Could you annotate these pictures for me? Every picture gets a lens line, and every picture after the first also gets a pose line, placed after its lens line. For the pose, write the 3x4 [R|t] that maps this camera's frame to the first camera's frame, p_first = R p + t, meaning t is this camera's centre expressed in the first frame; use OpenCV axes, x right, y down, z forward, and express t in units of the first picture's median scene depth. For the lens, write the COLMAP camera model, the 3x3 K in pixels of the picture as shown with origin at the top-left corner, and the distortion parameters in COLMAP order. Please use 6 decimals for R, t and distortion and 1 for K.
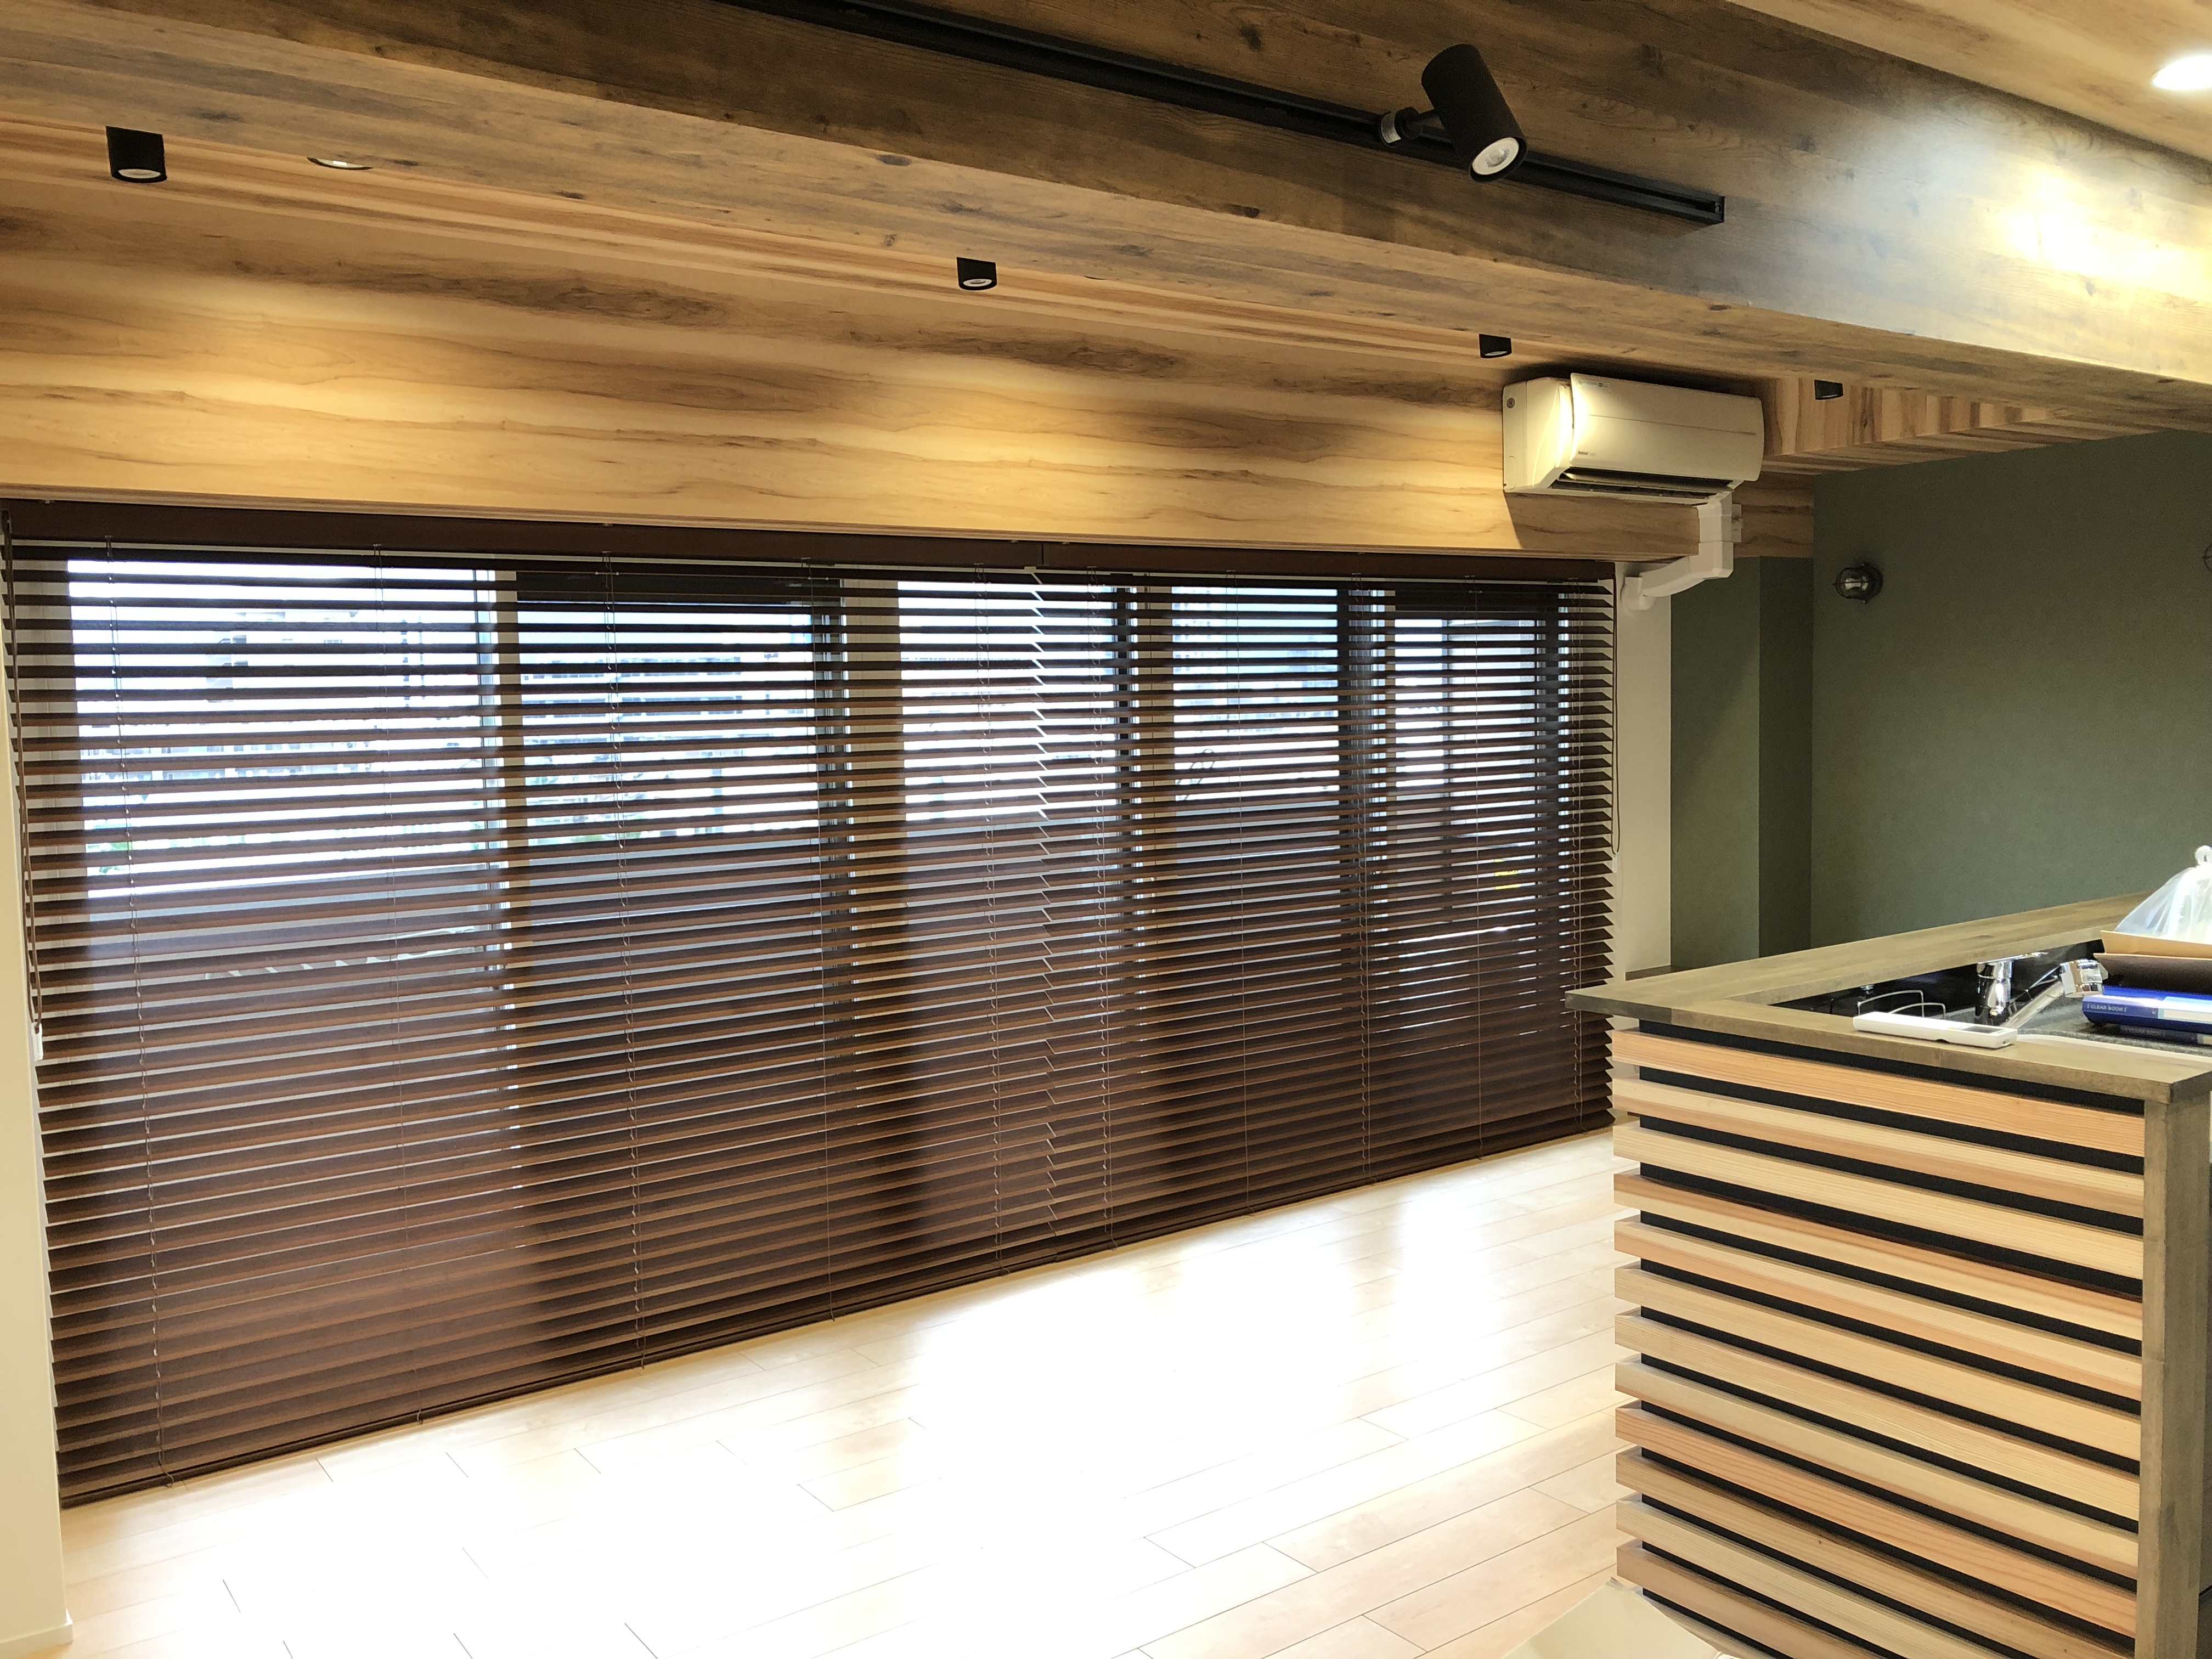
lens RADIAL K [[1802.6, 0, 1106.0], [0, 1802.6, 829.5], [0, 0, 1]] dist [0.003387, 0.012238]
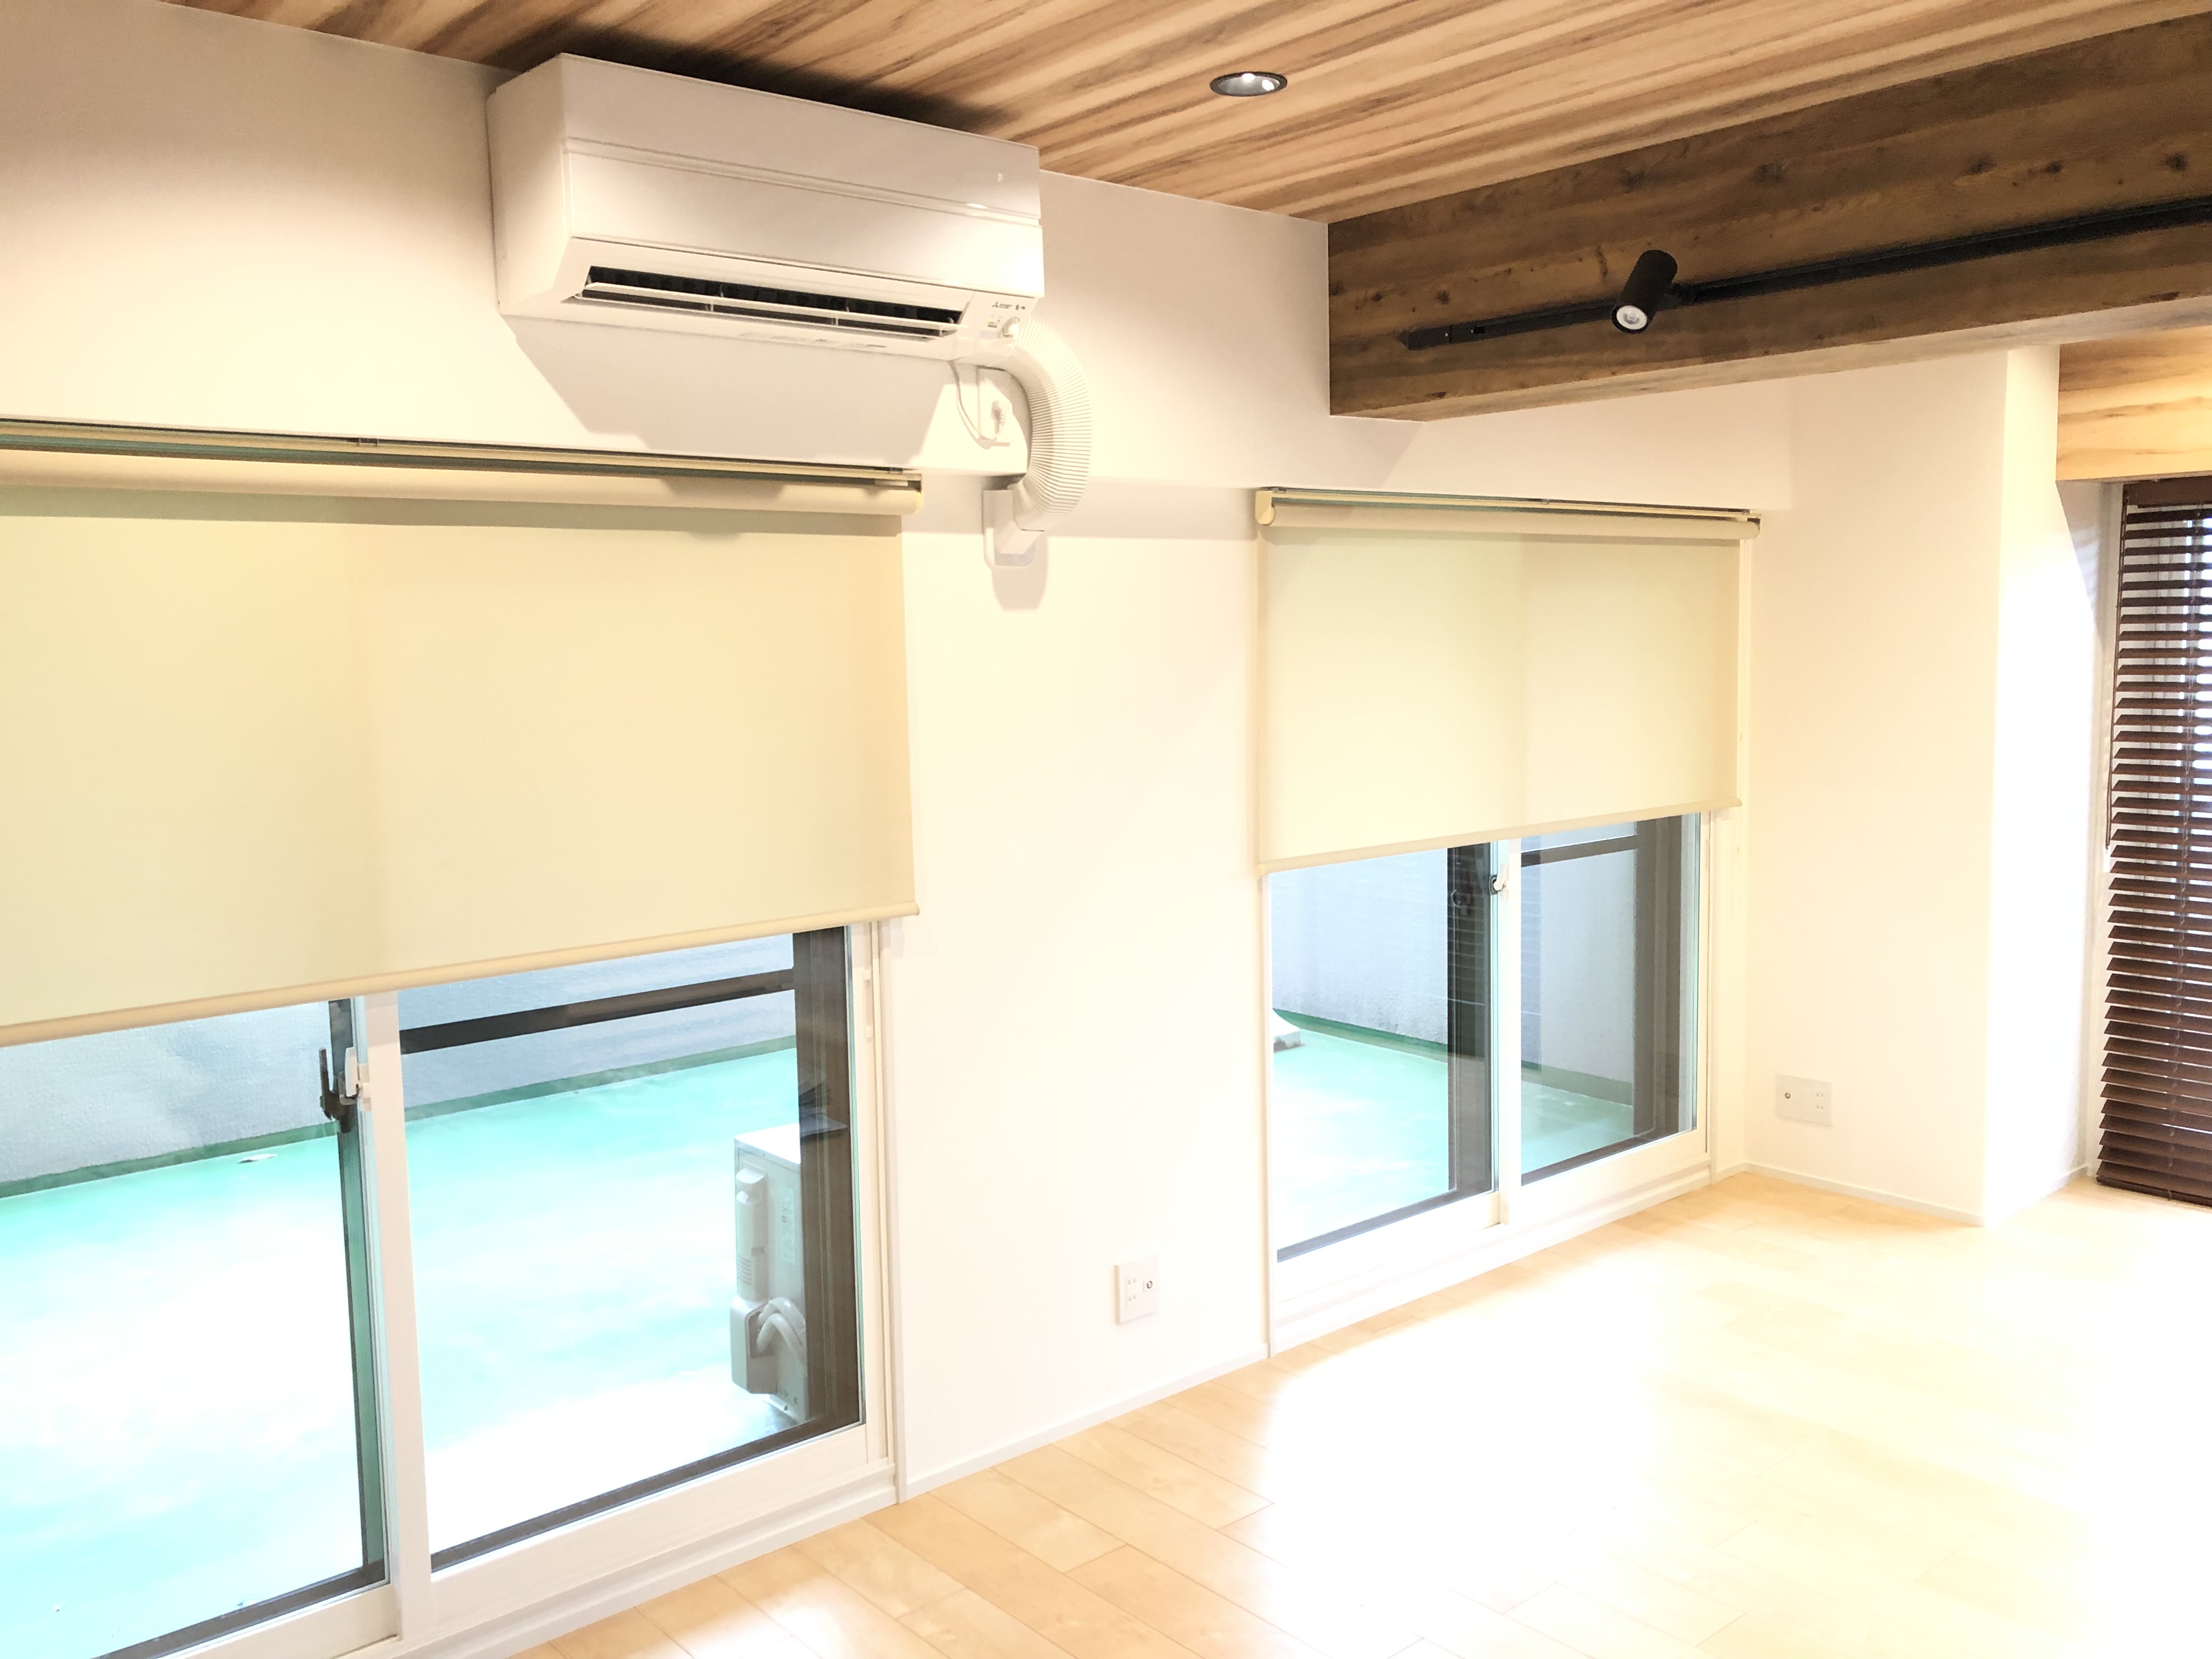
lens RADIAL K [[1802.6, 0, 1106.0], [0, 1802.6, 829.5], [0, 0, 1]] dist [0.003387, 0.012238]
pose [[0.079846, 0.132924, -0.987905, 1.387337], [-0.053768, 0.990201, 0.128887, -0.089935], [0.995356, 0.042826, 0.086210, 0.143483]]
